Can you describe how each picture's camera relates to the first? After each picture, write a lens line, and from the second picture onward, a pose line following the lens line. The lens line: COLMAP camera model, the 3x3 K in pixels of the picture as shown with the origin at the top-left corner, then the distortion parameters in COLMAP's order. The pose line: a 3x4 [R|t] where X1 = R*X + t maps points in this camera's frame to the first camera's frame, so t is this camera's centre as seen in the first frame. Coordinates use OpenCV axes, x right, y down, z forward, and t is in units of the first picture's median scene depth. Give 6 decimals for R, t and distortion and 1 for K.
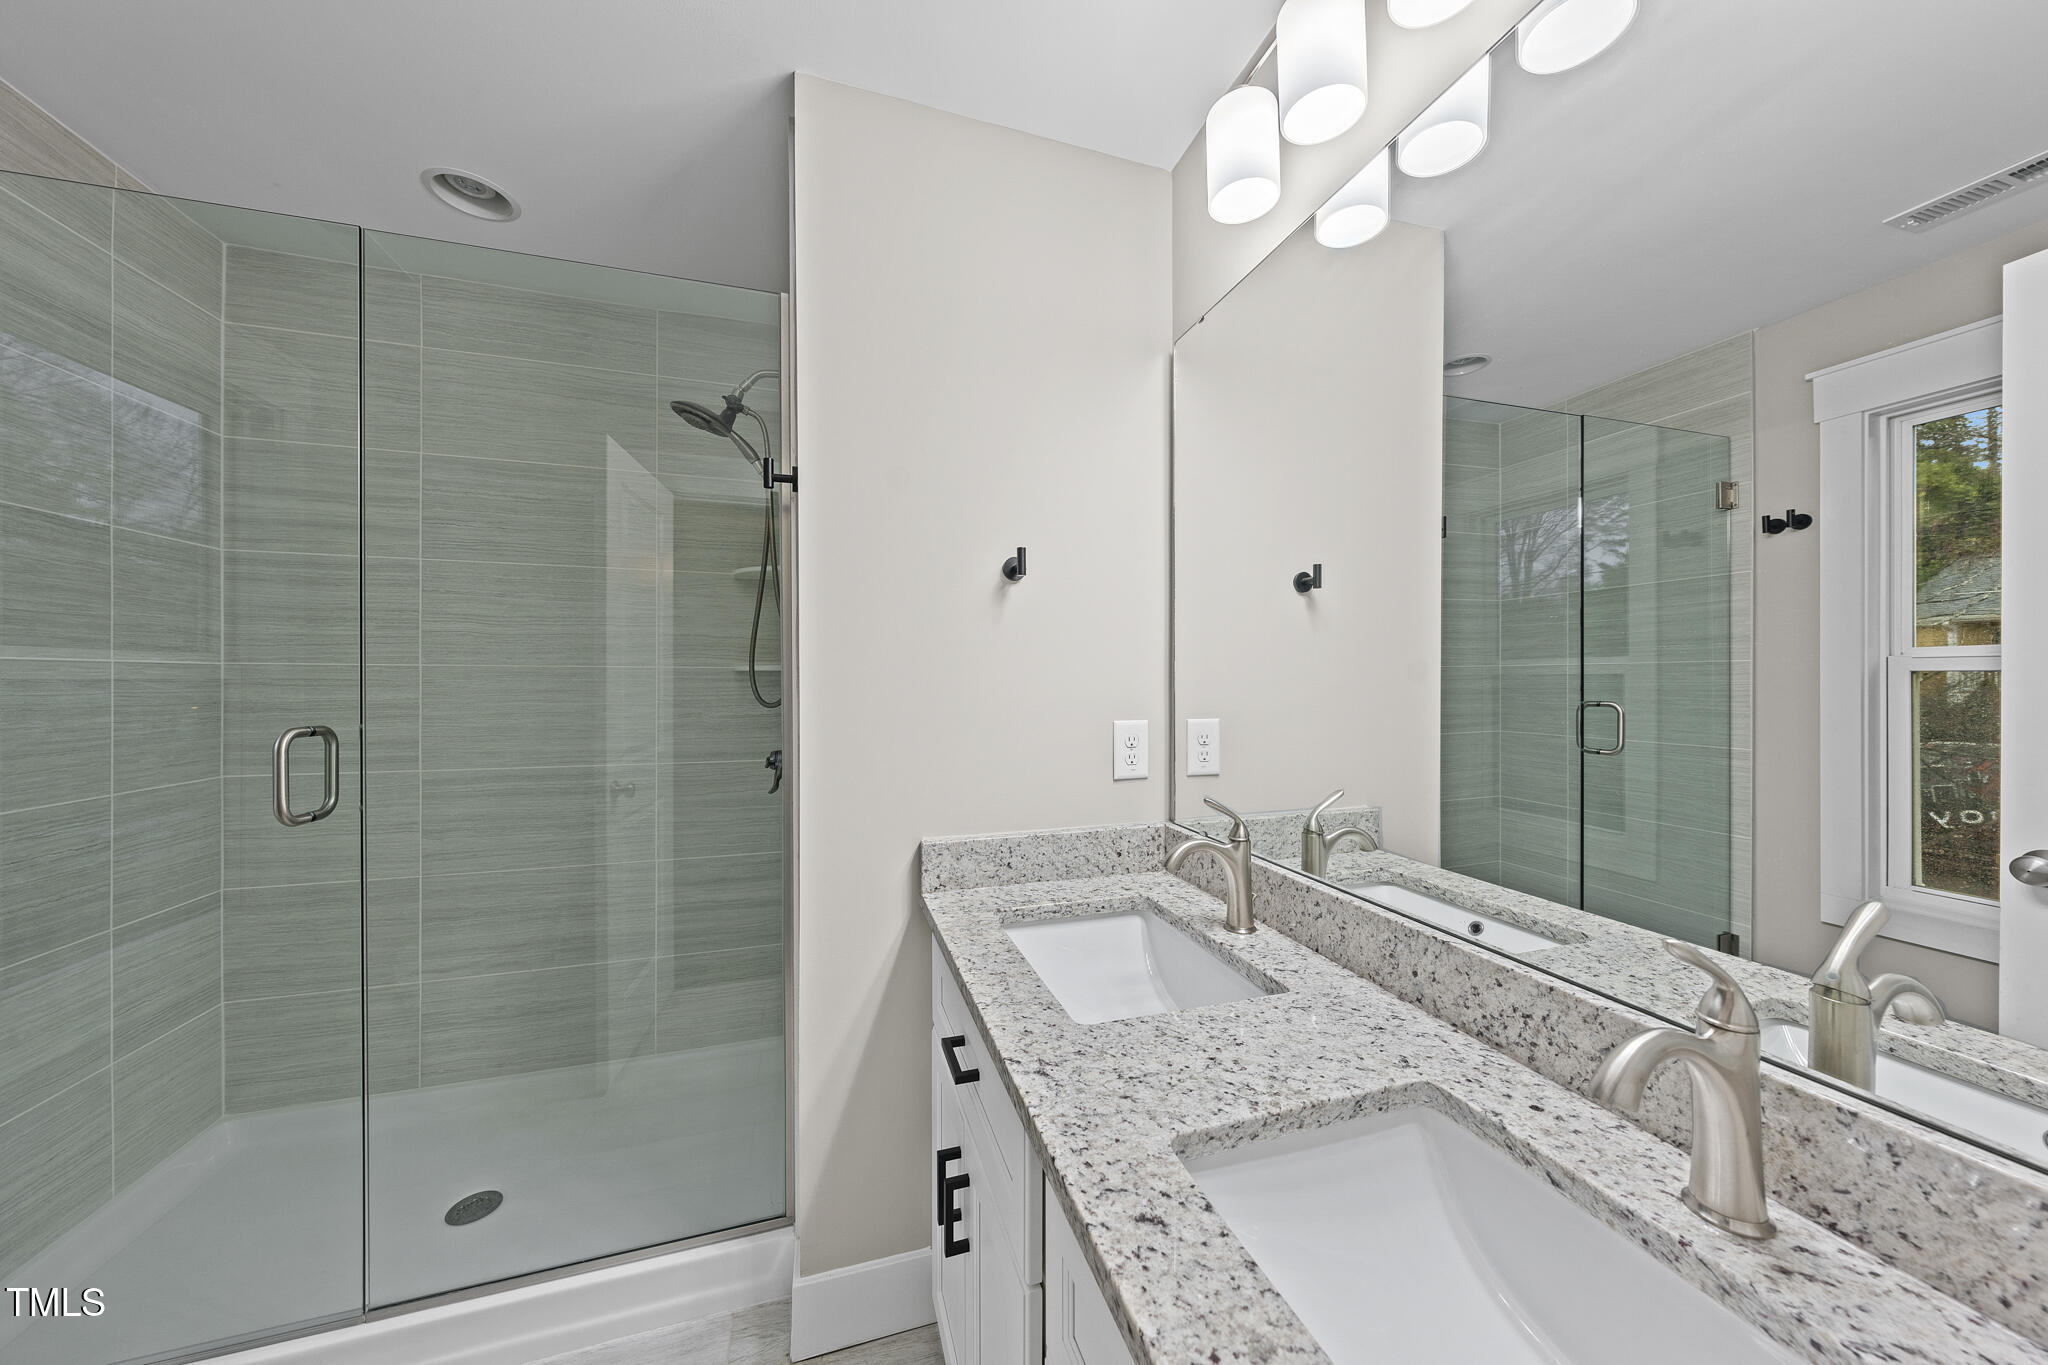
lens RADIAL K [[696.6, 0, 1029.7], [0, 696.6, 671.3], [0, 0, 1]] dist [0.001925, -0.000719]
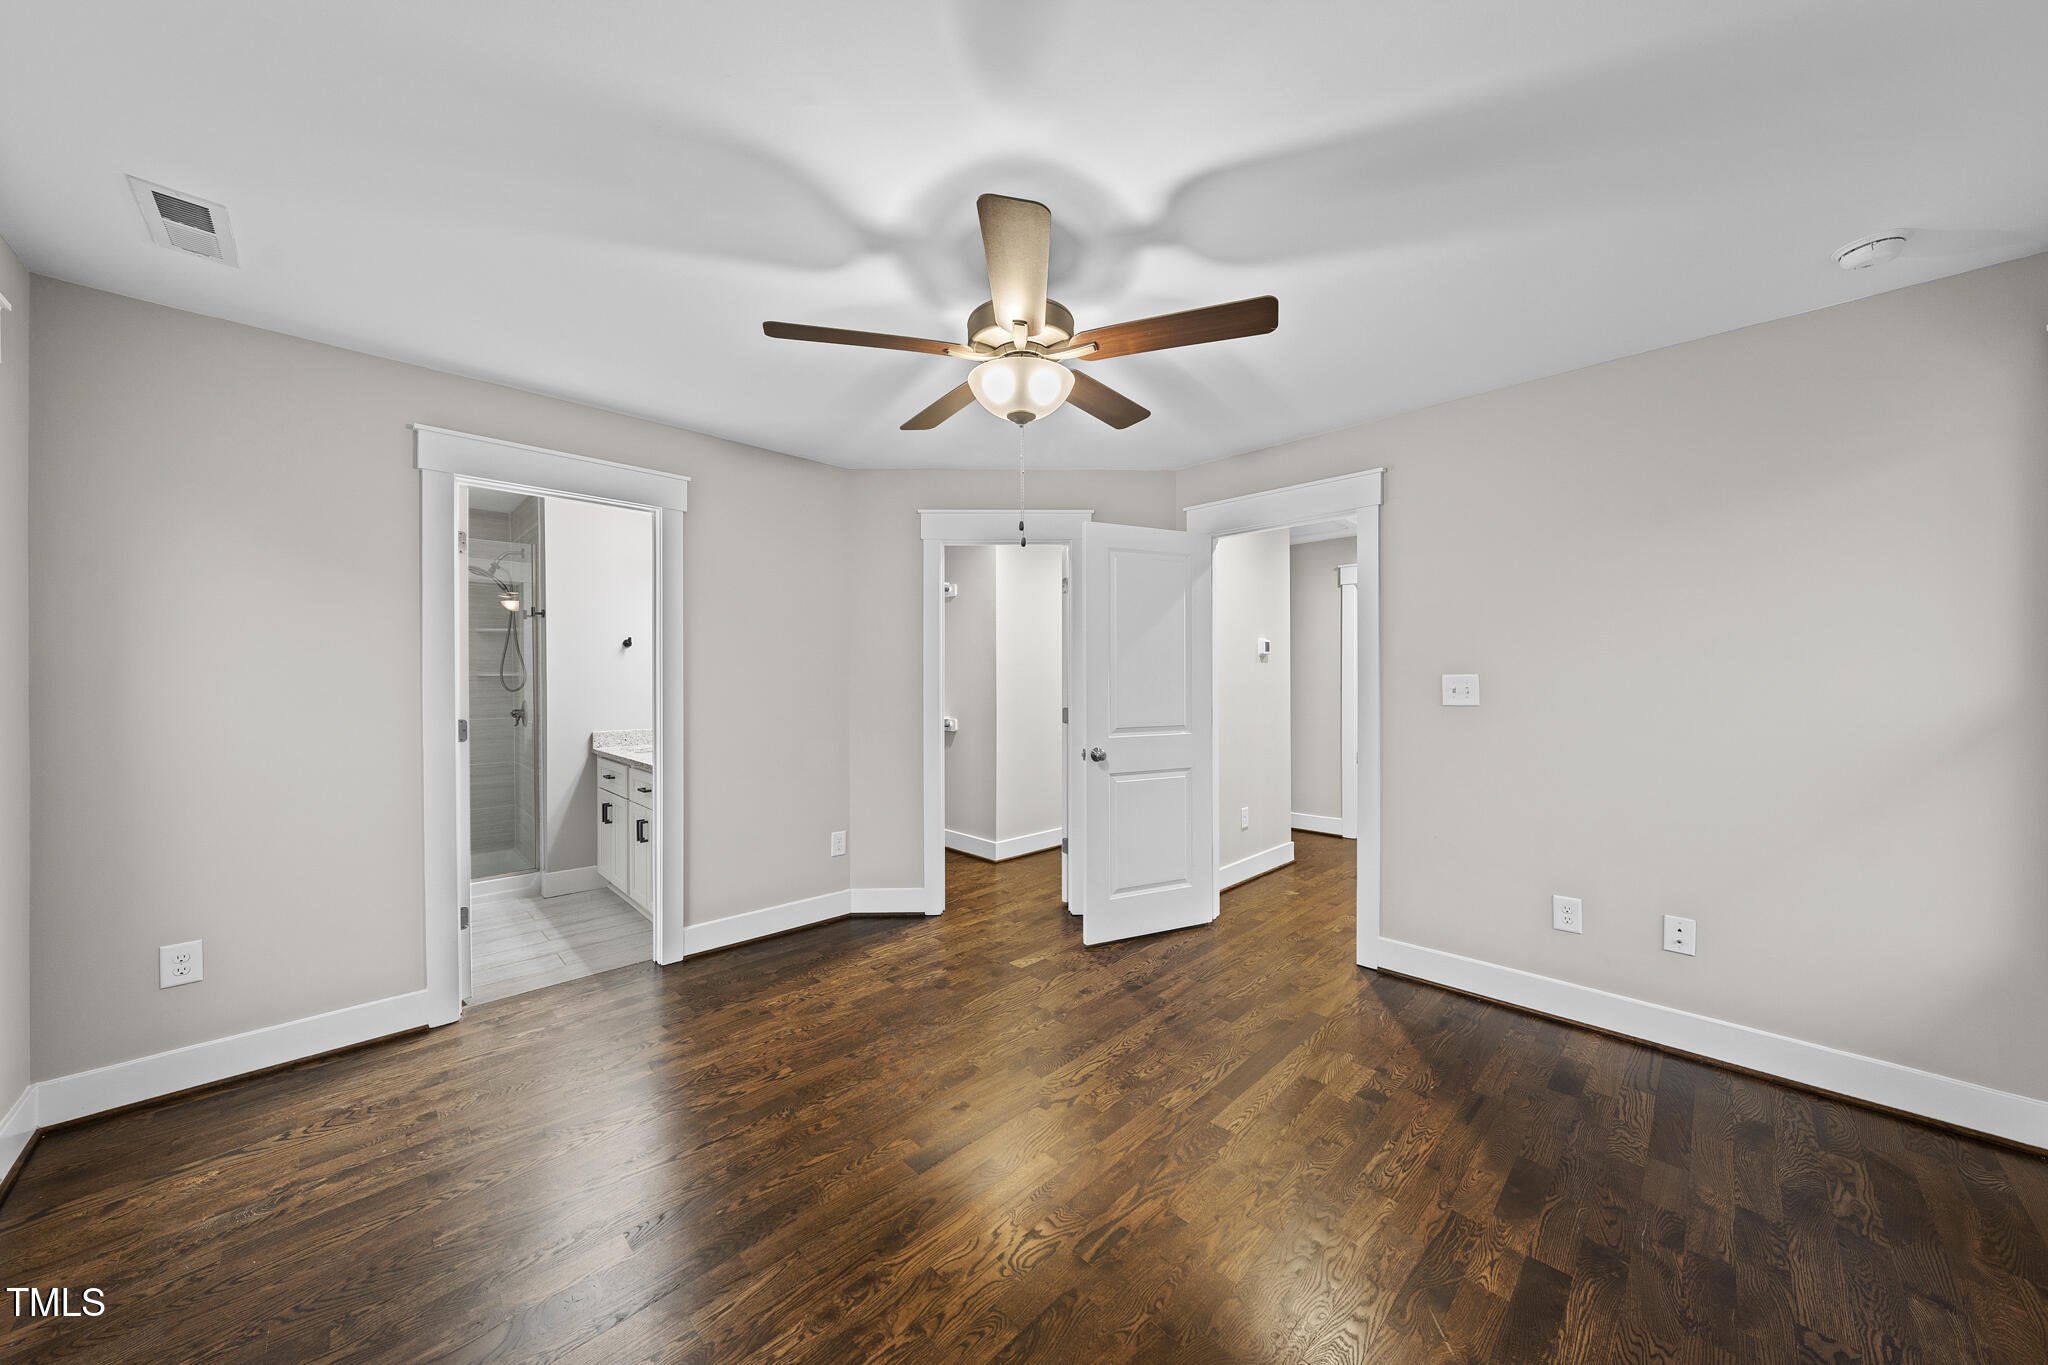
lens RADIAL K [[696.6, 0, 1032.8], [0, 696.6, 687.2], [0, 0, 1]] dist [0.001925, -0.000719]
pose [[0.885997, 0.000199, 0.463690, 0.109174], [0.000371, 0.999999, -0.001137, 0.040362], [-0.463690, 0.001180, 0.885997, -2.027014]]
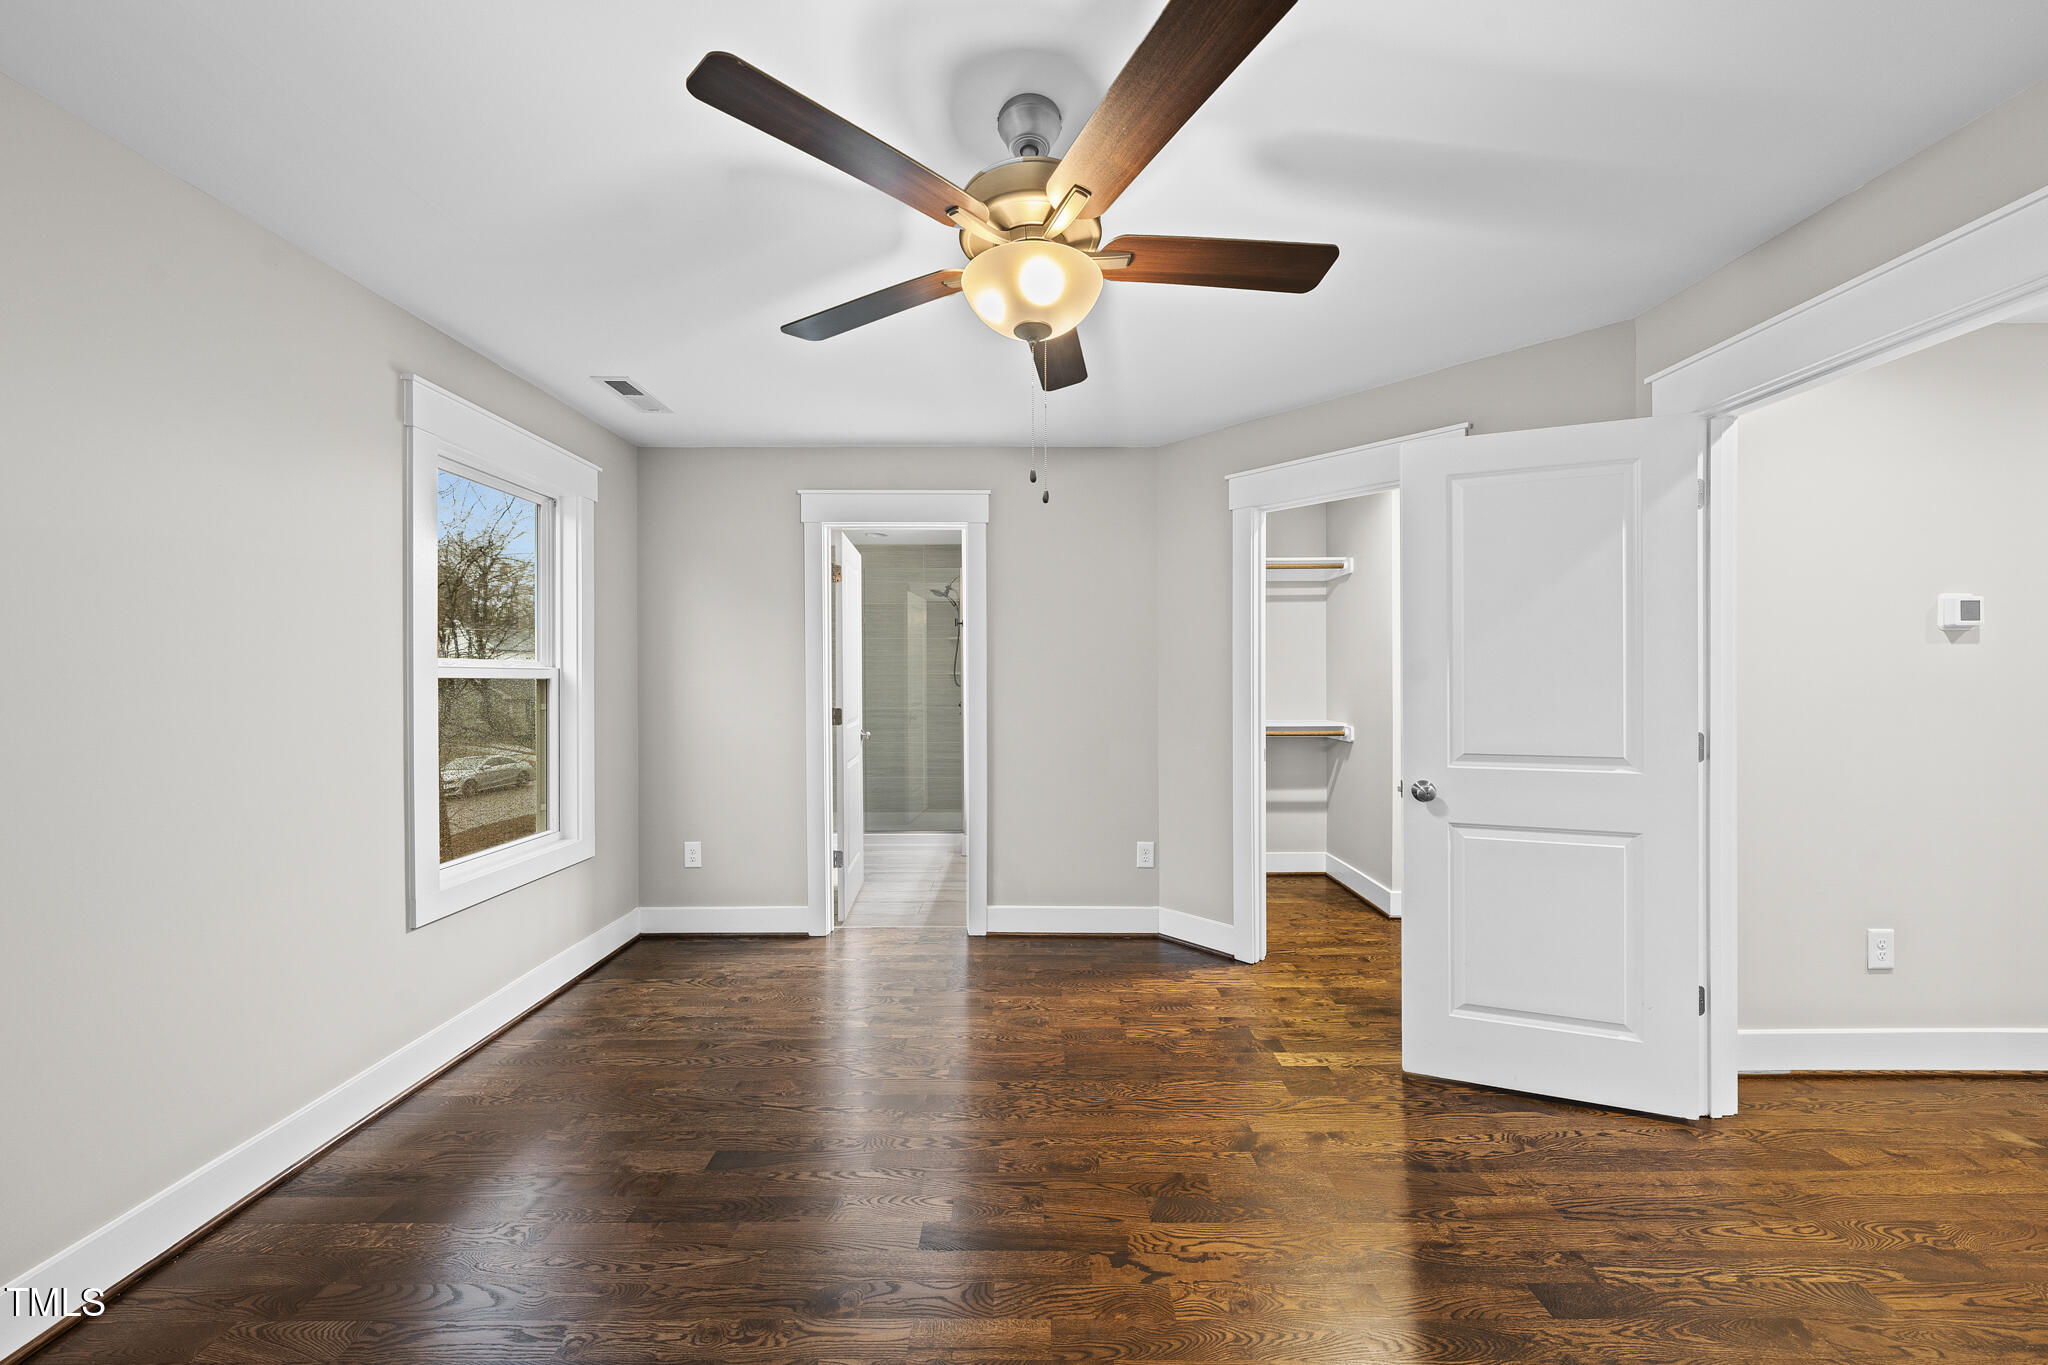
lens RADIAL K [[696.6, 0, 1025.9], [0, 696.6, 687.6], [0, 0, 1]] dist [0.001925, -0.000719]
pose [[0.953806, 0.008801, -0.300295, 0.834365], [-0.006475, 0.999941, 0.008737, 0.027820], [0.300355, -0.006389, 0.953806, -1.843882]]
